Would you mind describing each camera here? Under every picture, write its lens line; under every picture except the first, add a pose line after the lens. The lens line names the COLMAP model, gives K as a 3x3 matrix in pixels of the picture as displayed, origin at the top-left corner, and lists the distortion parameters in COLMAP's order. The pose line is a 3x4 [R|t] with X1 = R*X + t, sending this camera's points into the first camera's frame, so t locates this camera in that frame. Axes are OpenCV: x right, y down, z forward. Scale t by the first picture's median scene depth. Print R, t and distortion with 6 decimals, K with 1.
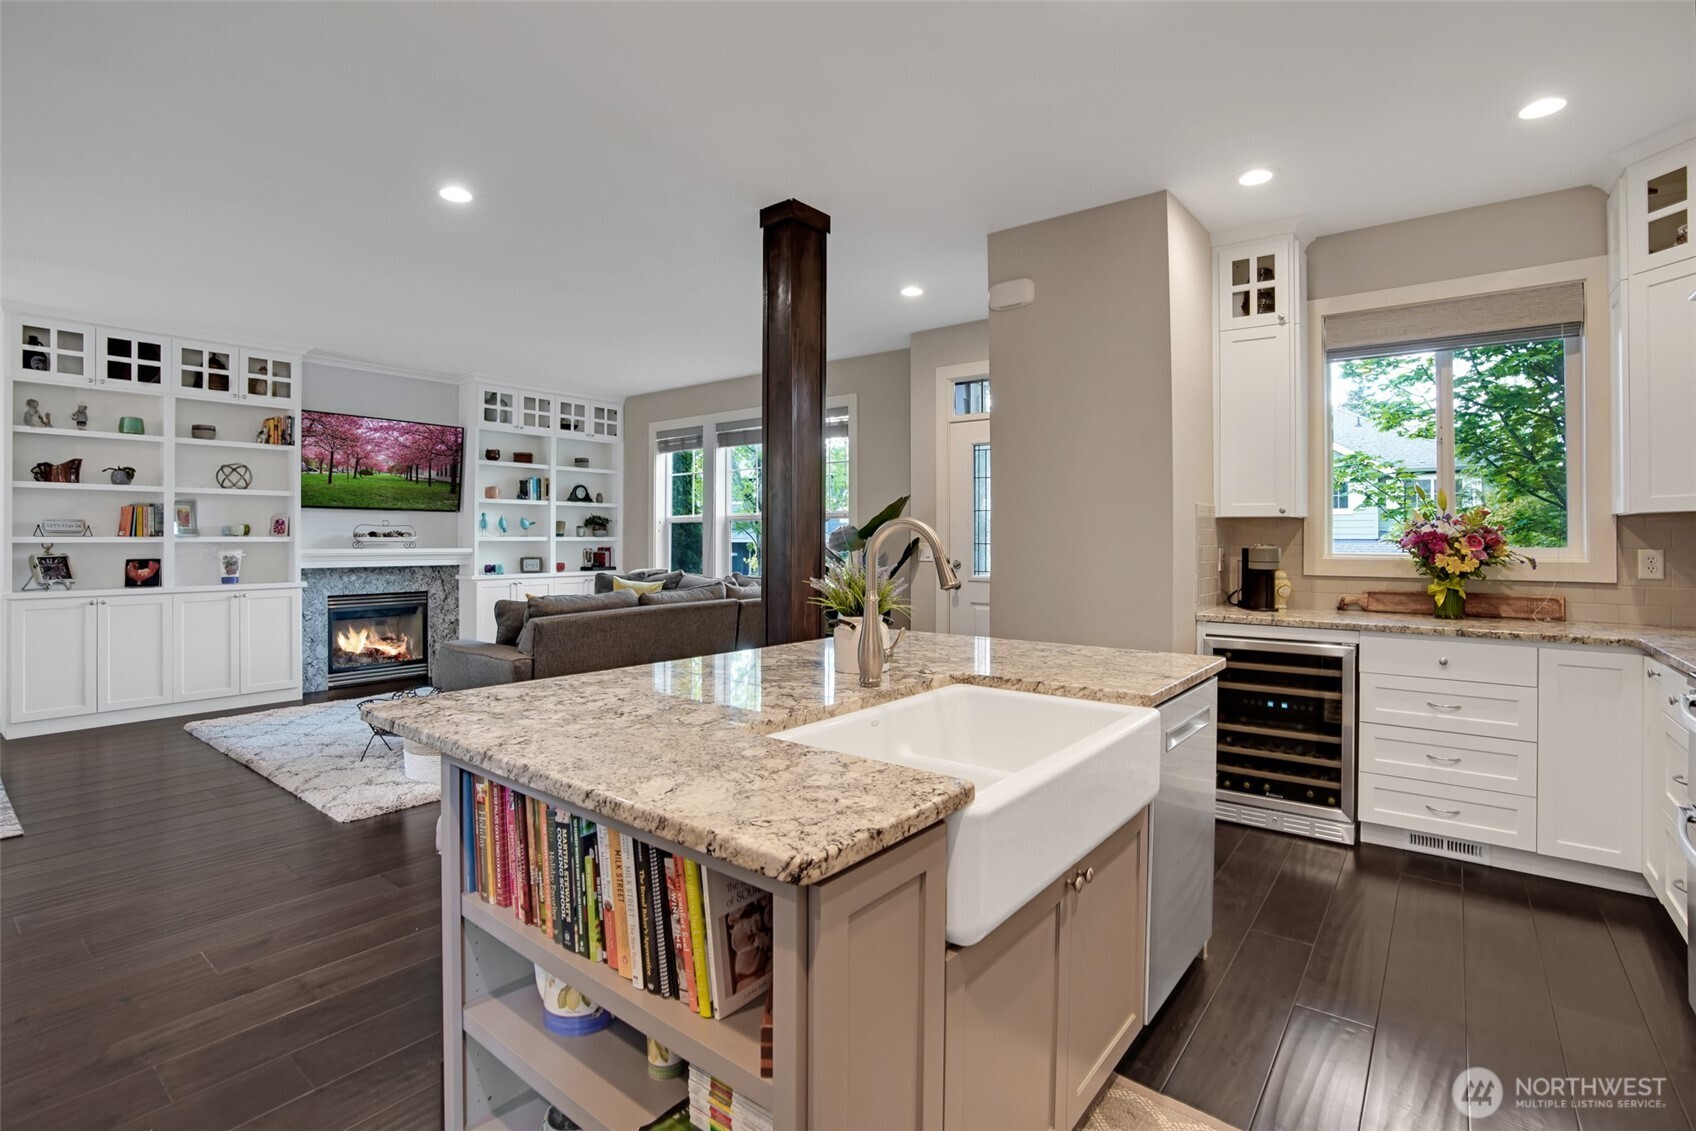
lens RADIAL K [[809.6, 0, 847.5], [0, 809.6, 548.3], [0, 0, 1]] dist [-0.058070, 0.022306]
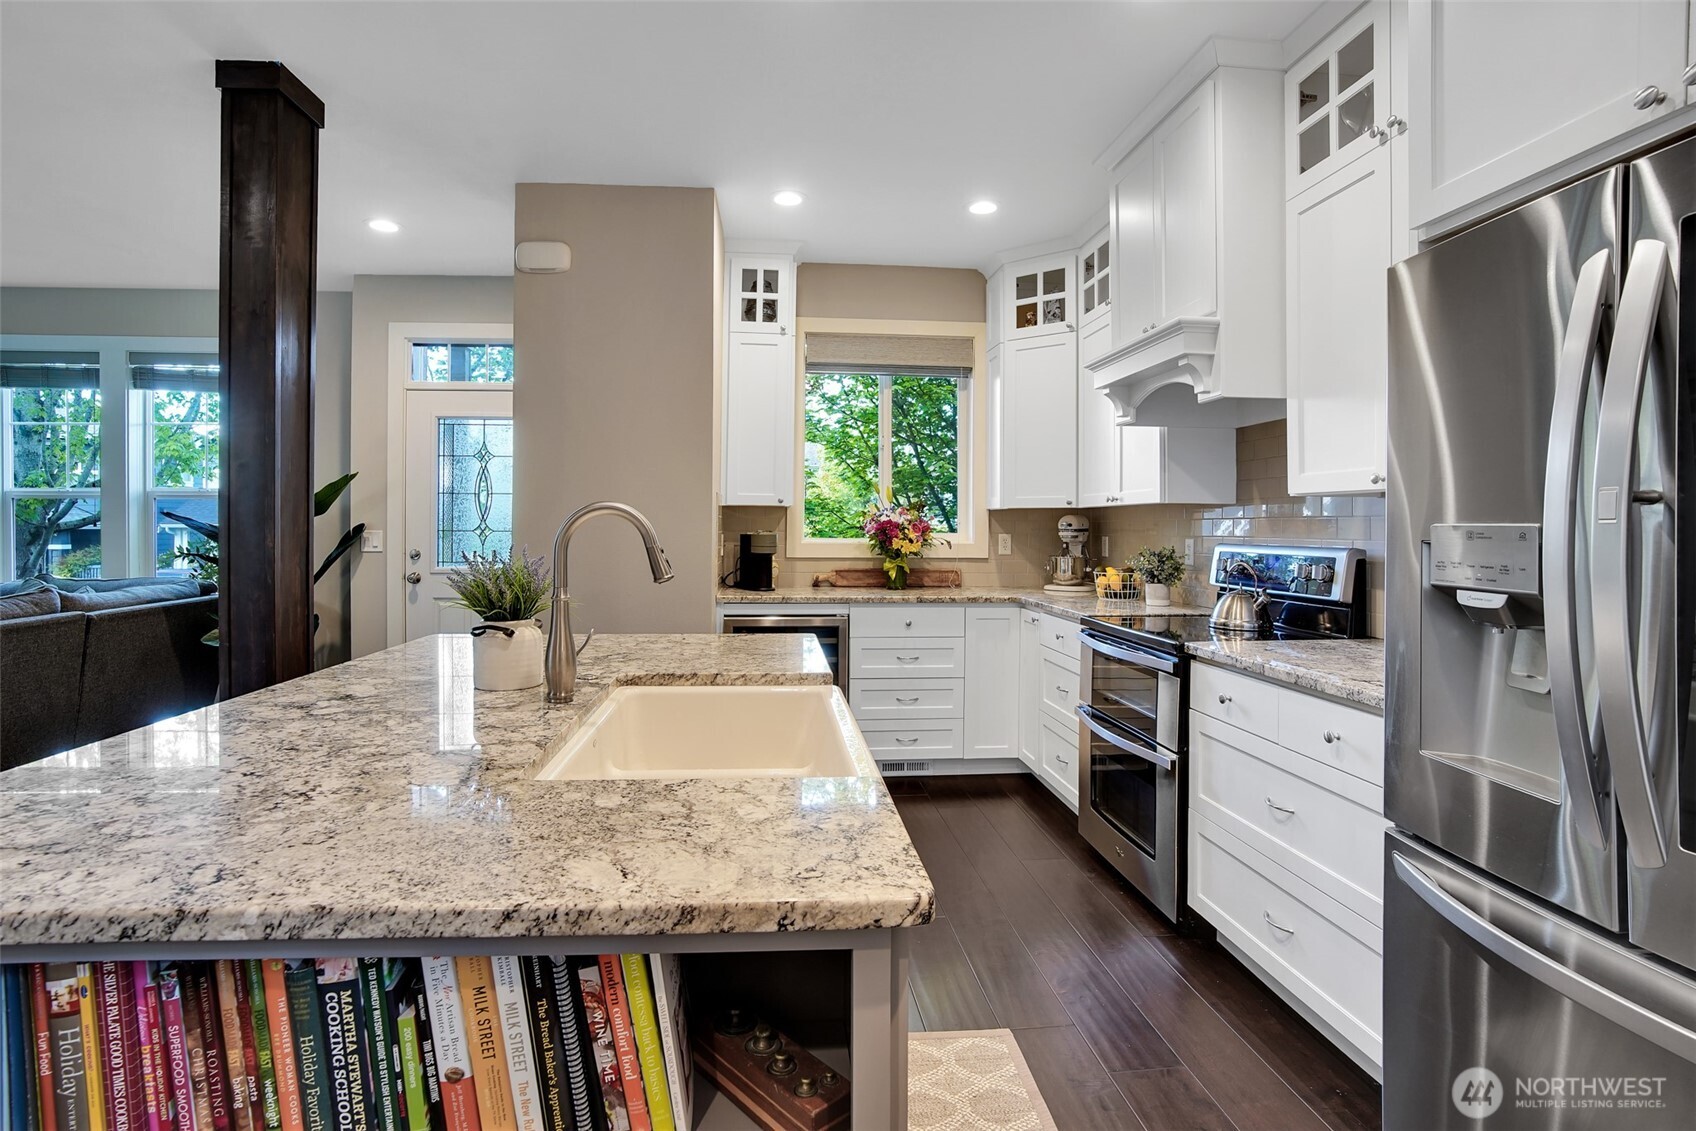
lens RADIAL K [[812.4, 0, 843.3], [0, 812.4, 553.4], [0, 0, 1]] dist [-0.071636, 0.028339]
pose [[0.725879, -0.020385, 0.687520, -0.218618], [0.004116, 0.999672, 0.025294, -0.001968], [-0.687810, -0.015531, 0.725724, 0.131902]]
